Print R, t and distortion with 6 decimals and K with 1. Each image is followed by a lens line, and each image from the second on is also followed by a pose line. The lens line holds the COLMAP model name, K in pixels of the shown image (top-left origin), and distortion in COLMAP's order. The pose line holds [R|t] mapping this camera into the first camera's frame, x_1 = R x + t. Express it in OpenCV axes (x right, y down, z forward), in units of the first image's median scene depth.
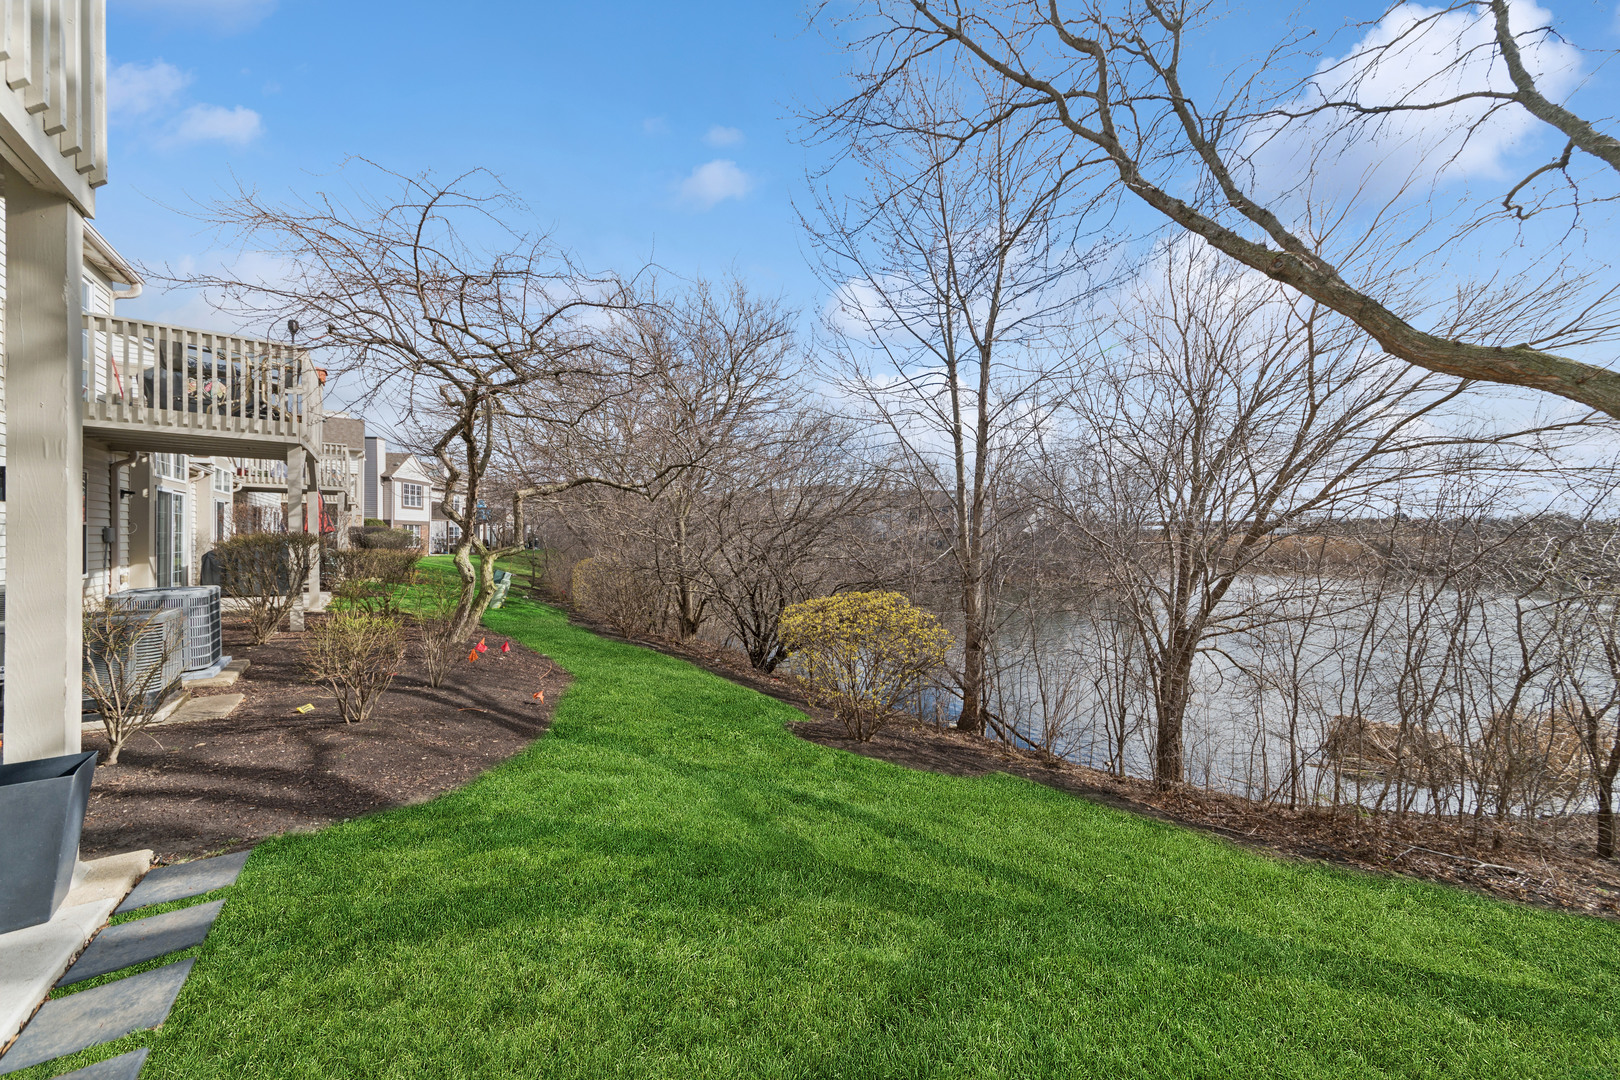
lens RADIAL K [[553.2, 0, 802.5], [0, 553.2, 550.5], [0, 0, 1]] dist [-0.000129, 0.000706]
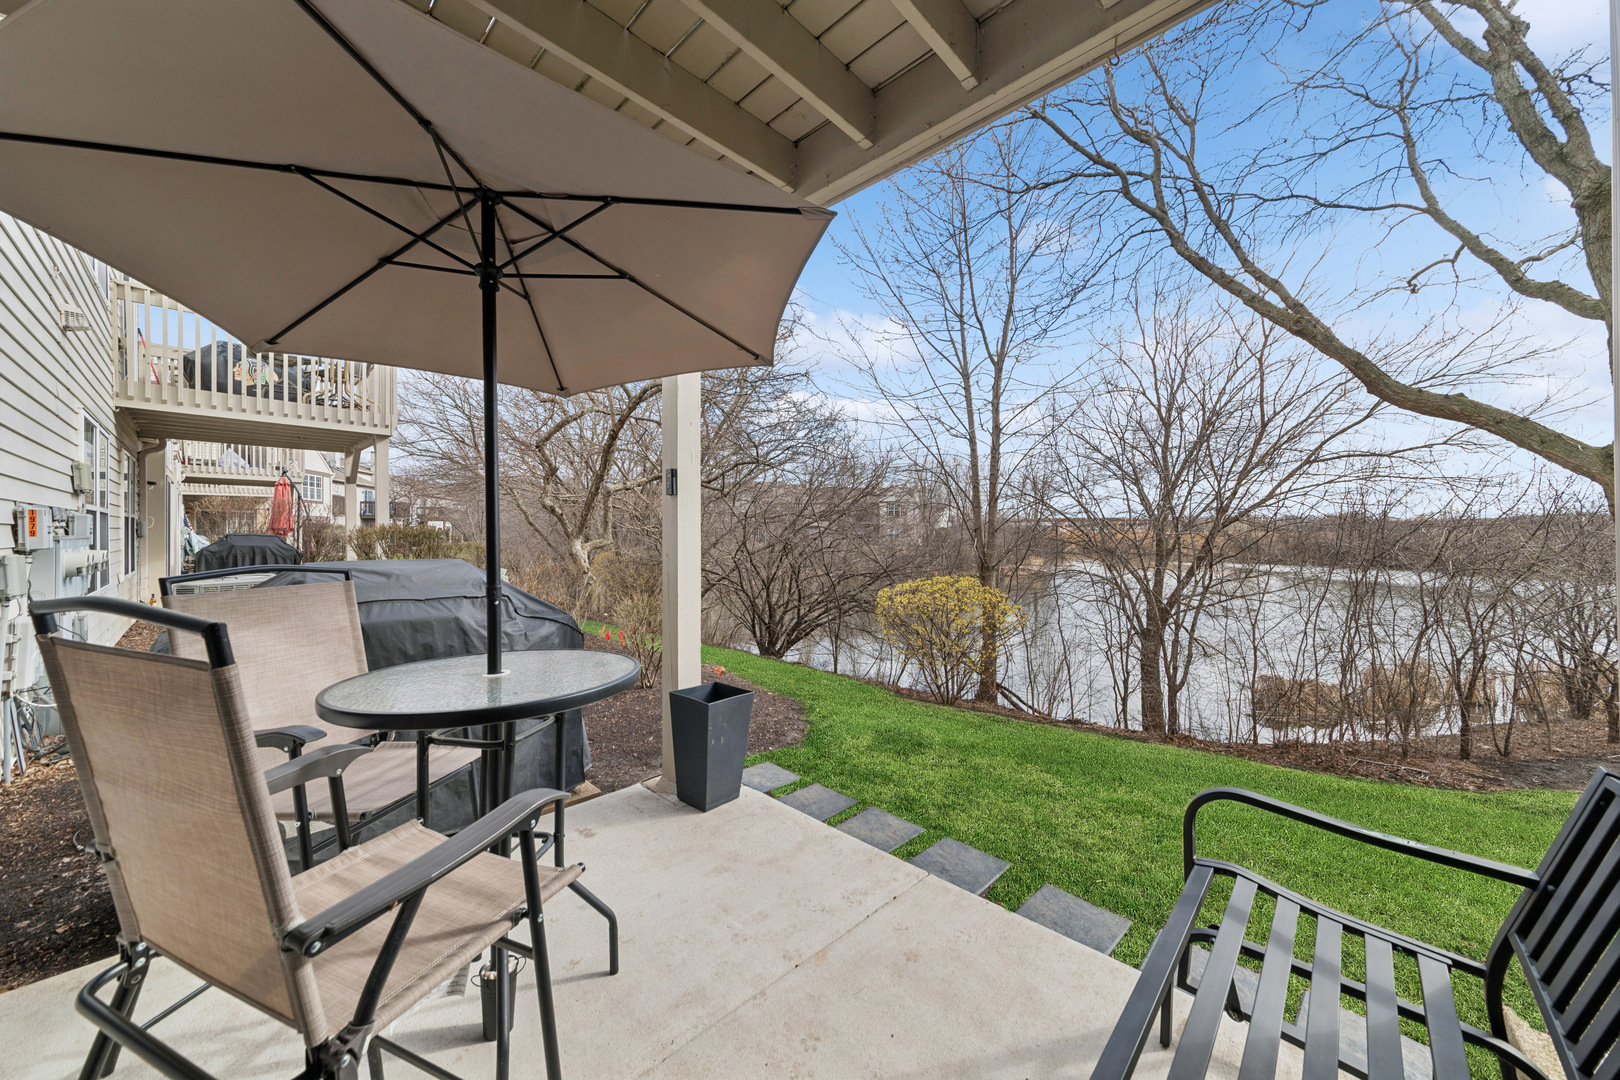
lens RADIAL K [[553.2, 0, 818.9], [0, 553.2, 546.7], [0, 0, 1]] dist [-0.000129, 0.000706]
pose [[0.988461, -0.004740, 0.151402, -0.307212], [0.005007, 0.999987, -0.001381, 0.015739], [-0.151394, 0.002123, 0.988471, -0.100888]]
